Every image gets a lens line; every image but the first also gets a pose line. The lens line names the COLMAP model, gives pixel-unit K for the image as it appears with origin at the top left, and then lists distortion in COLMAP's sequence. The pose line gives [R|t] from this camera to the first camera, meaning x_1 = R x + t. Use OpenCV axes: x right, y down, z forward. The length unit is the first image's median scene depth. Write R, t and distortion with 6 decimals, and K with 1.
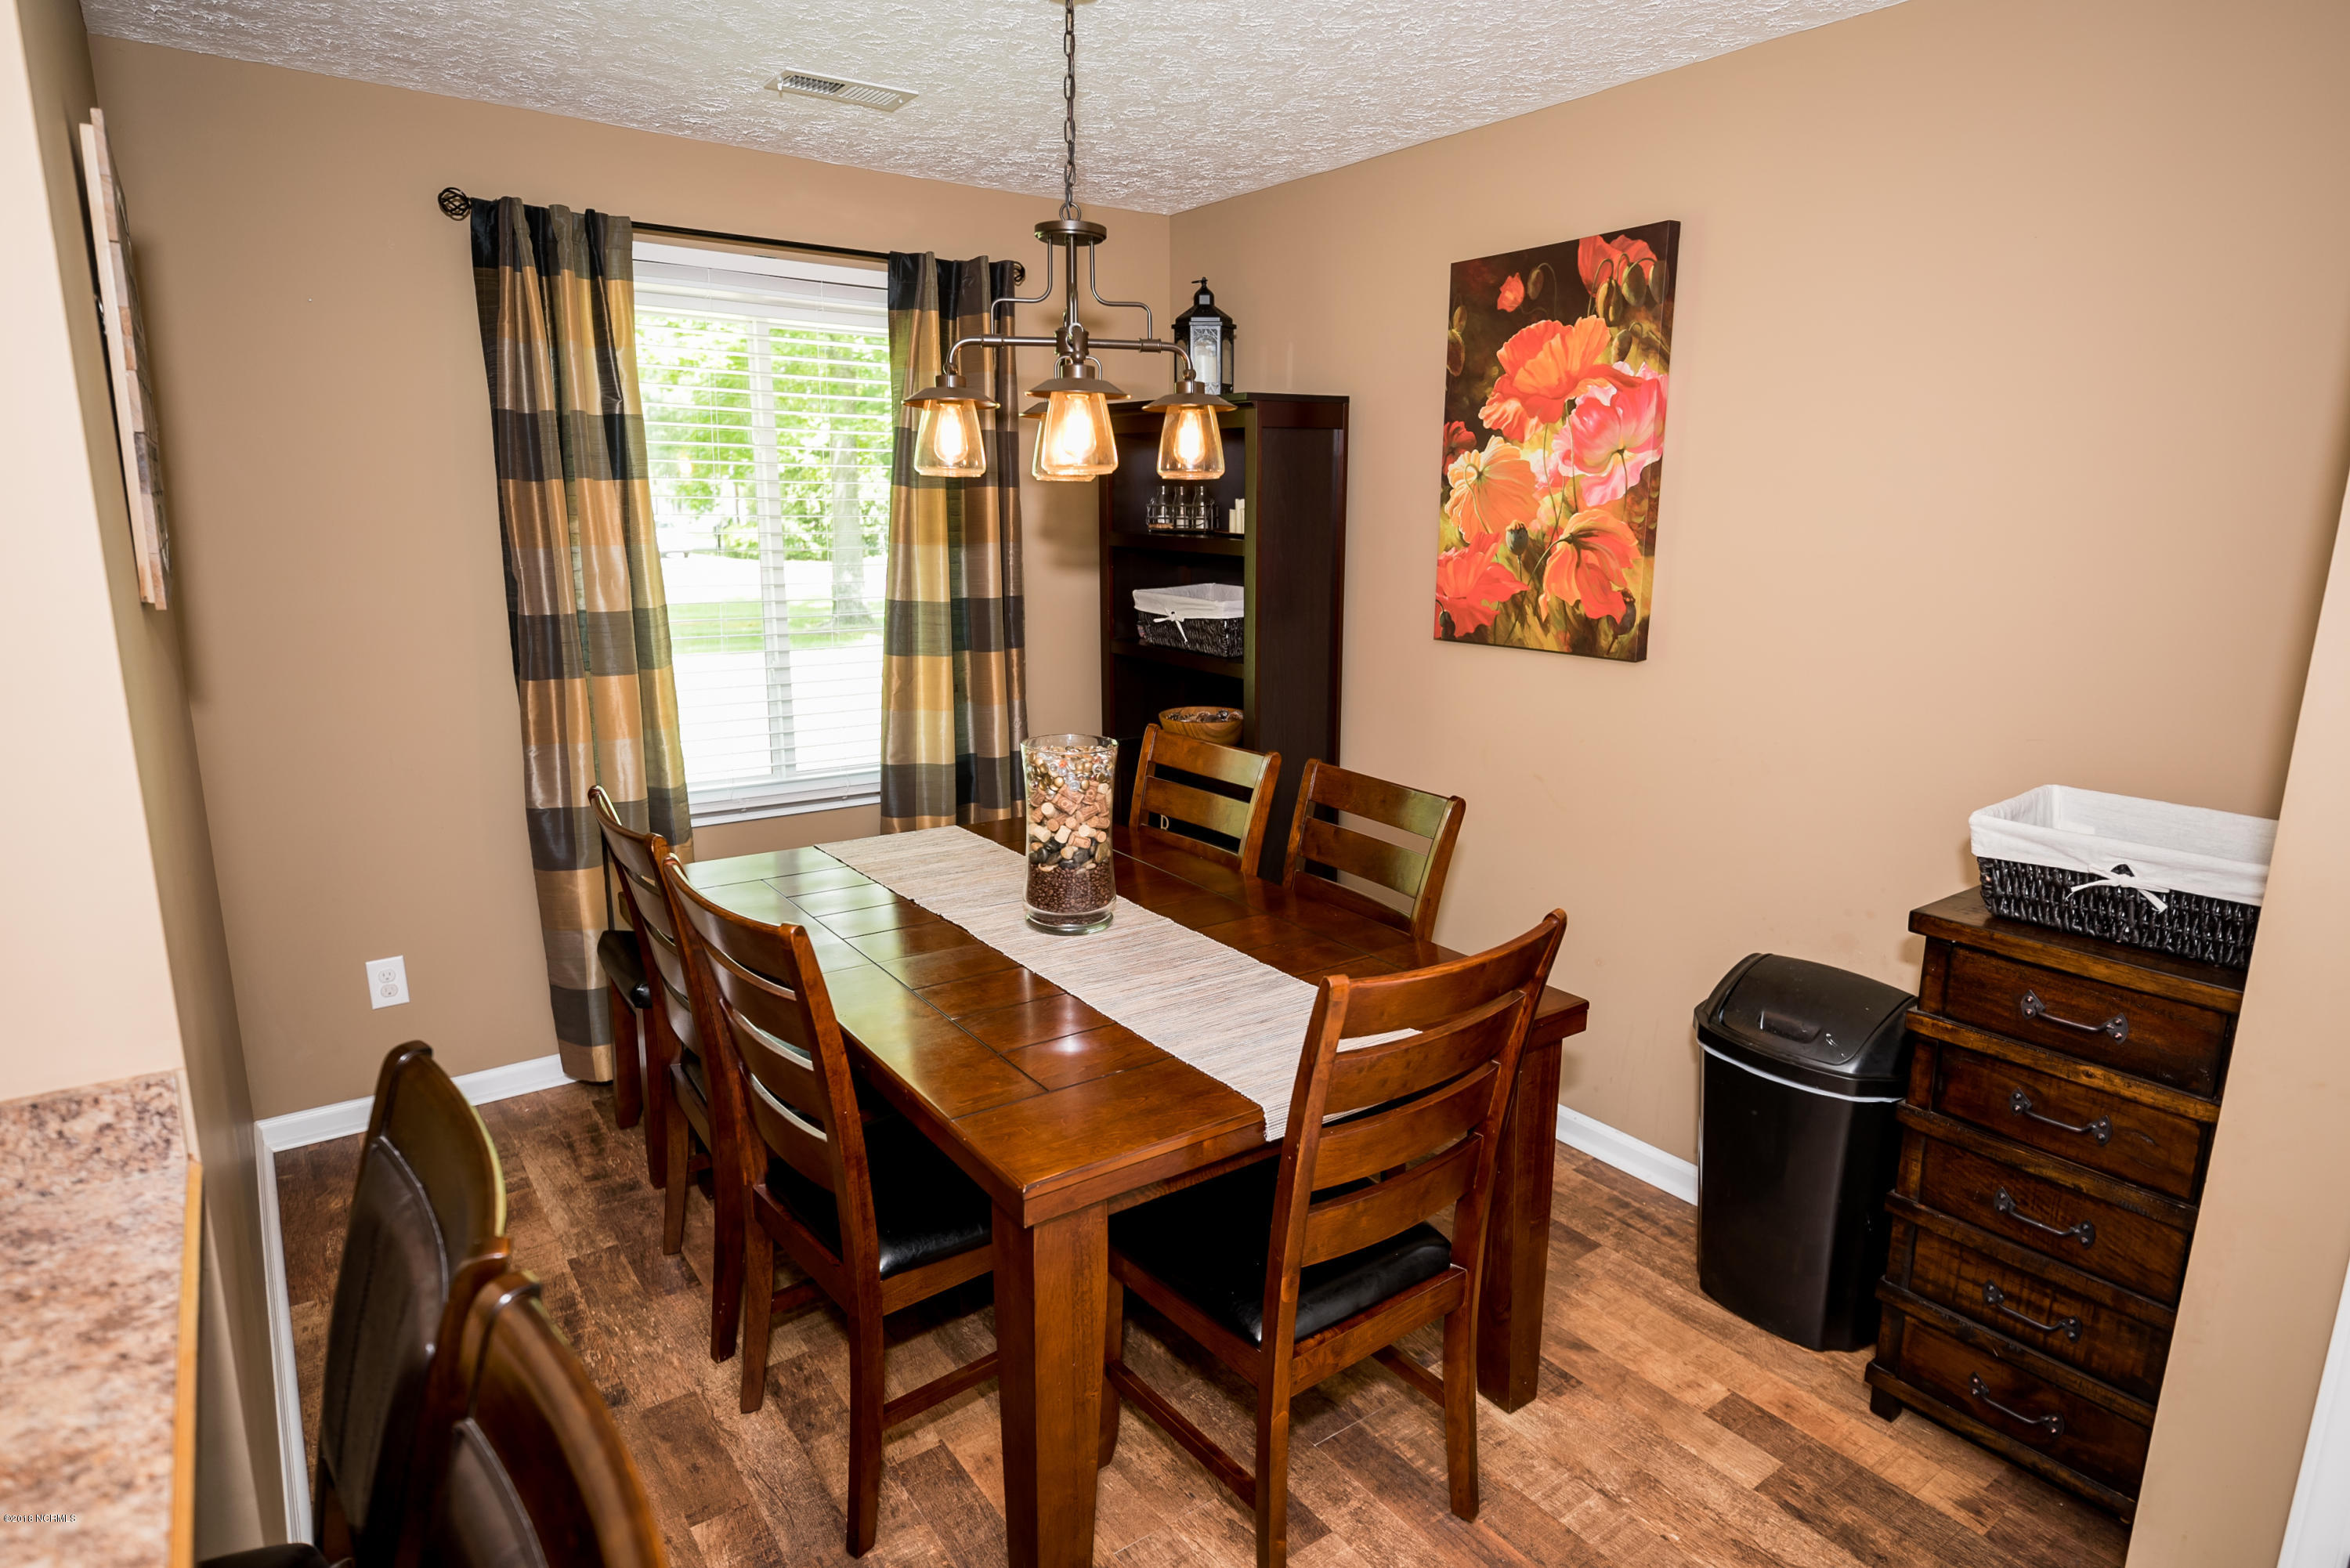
lens RADIAL K [[1288.4, 0, 1185.0], [0, 1288.4, 786.3], [0, 0, 1]] dist [0.004911, 0.000069]
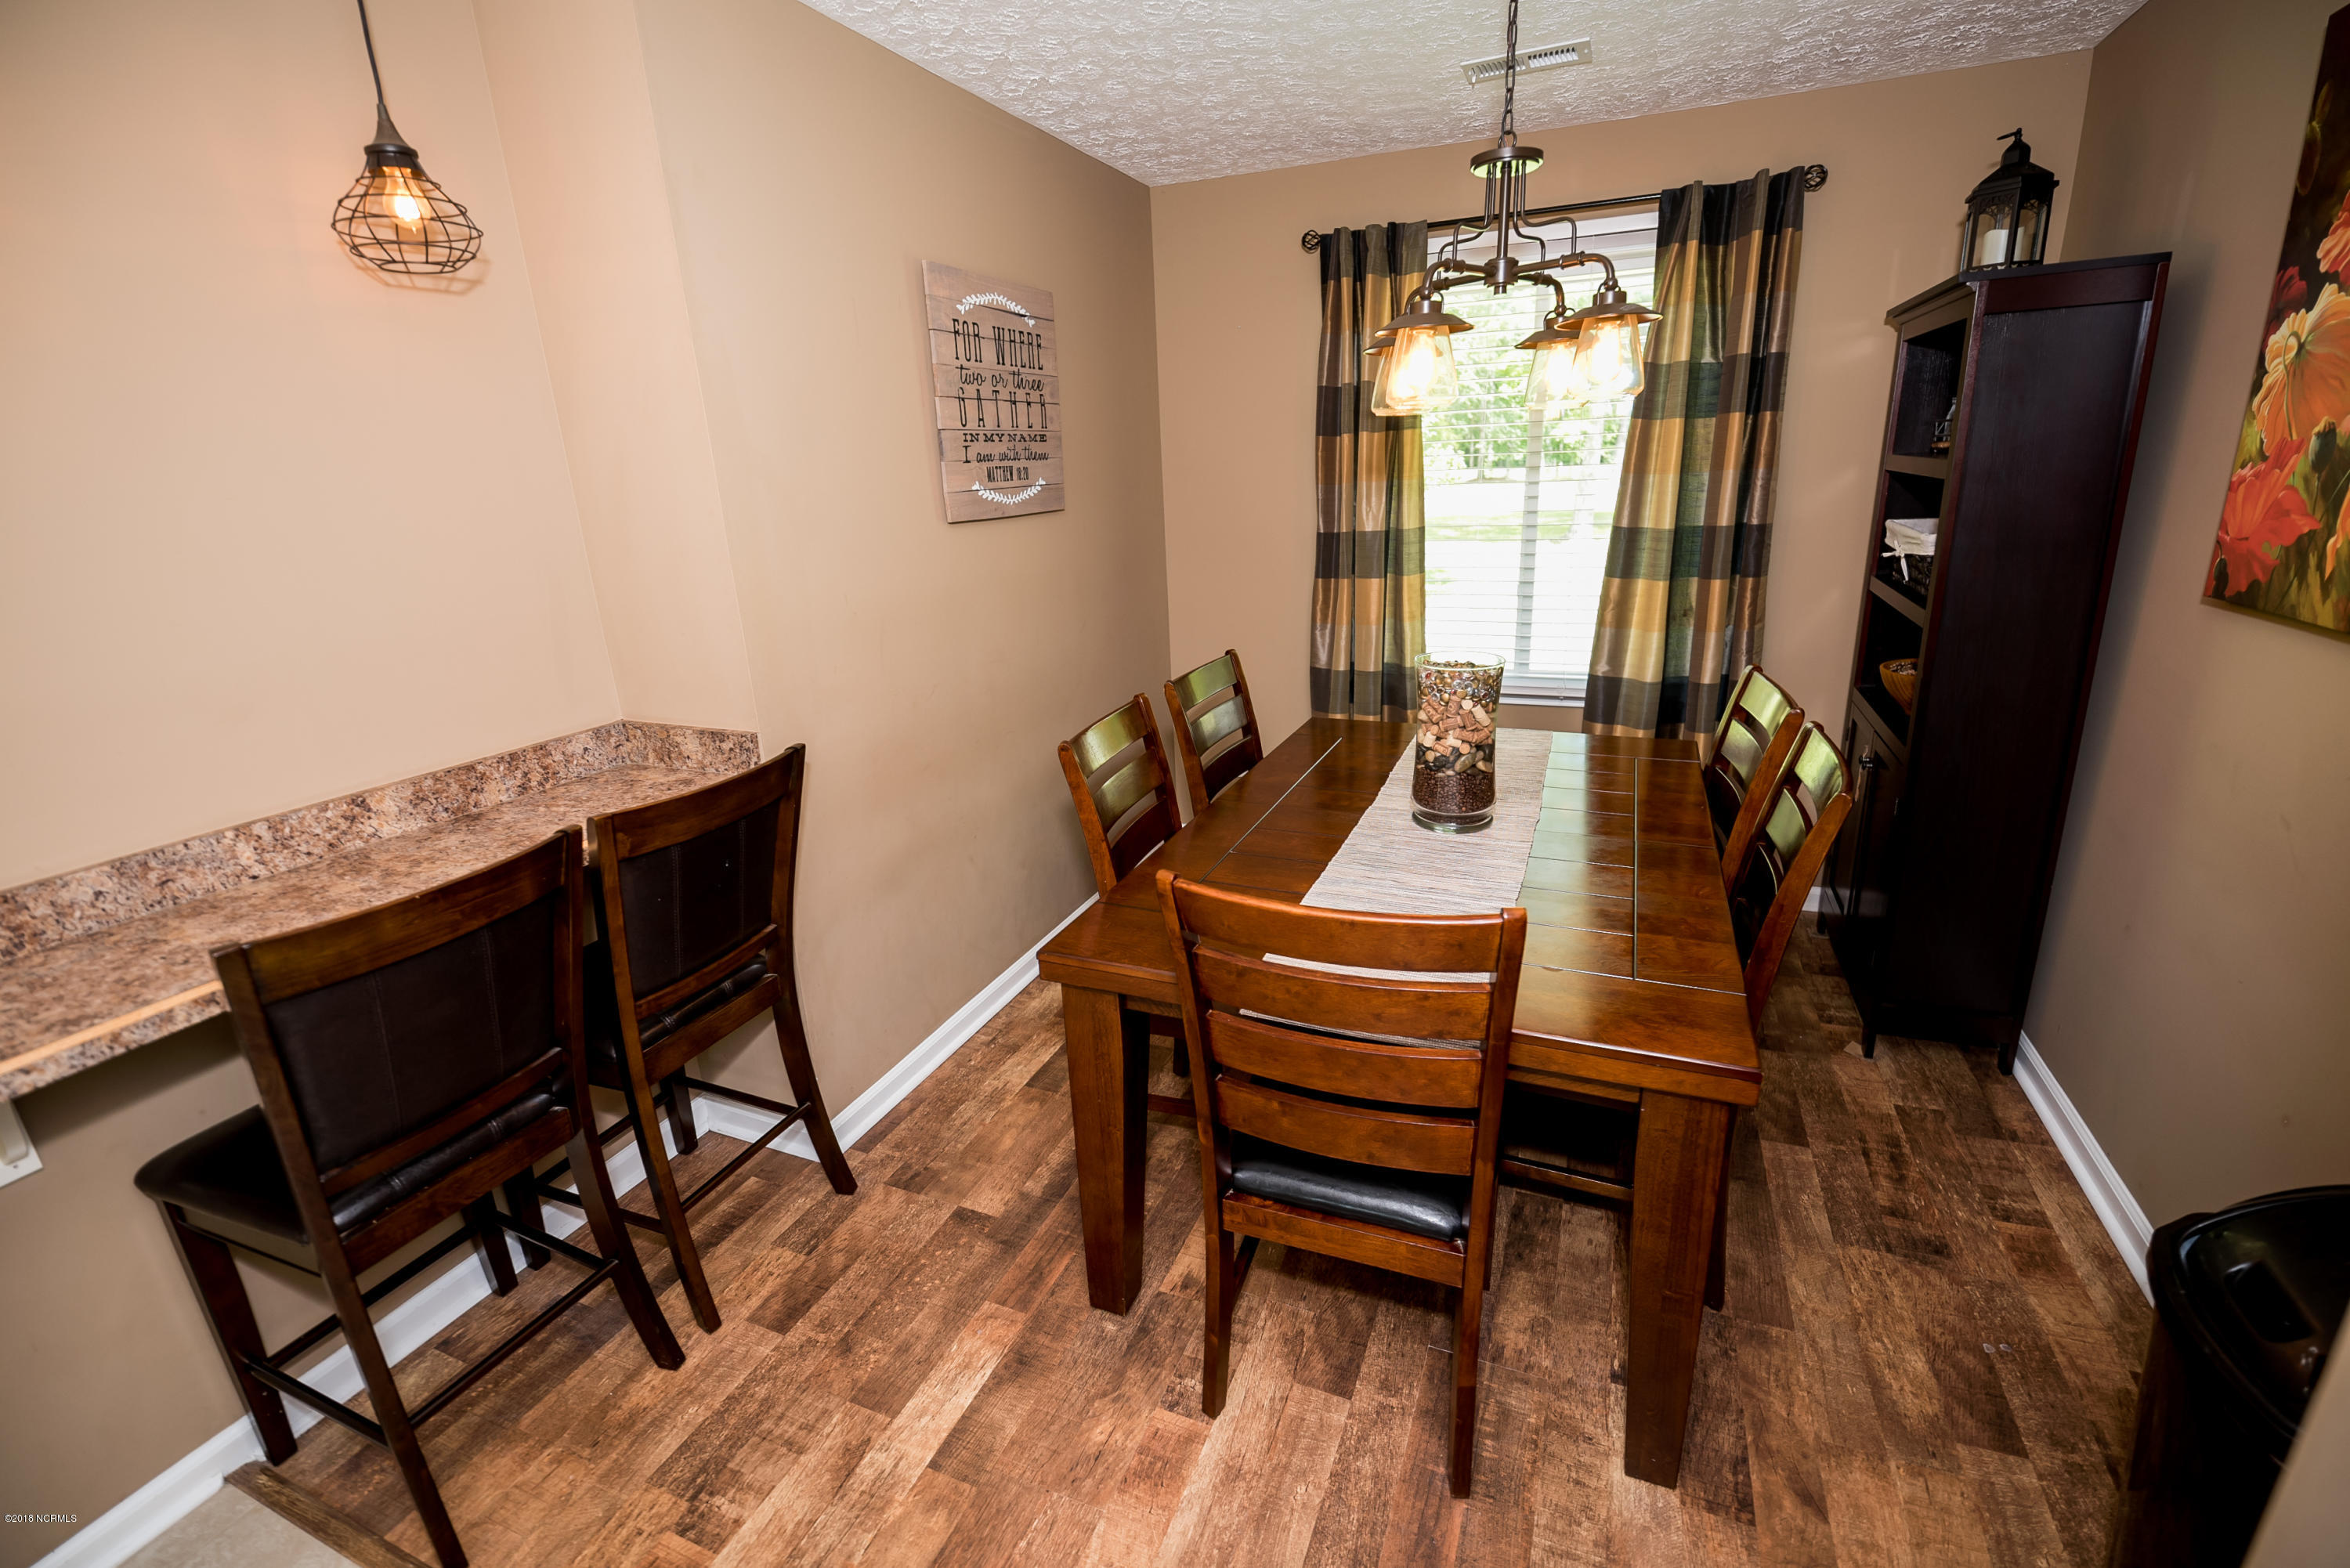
lens RADIAL K [[1024.3, 0, 1174.6], [0, 1024.3, 780.9], [0, 0, 1]] dist [-0.012156, -0.003563]
pose [[0.513632, 0.222223, -0.828734, 0.400933], [-0.135656, 0.974762, 0.177303, -0.041106], [0.847219, 0.021354, 0.530815, 0.256167]]
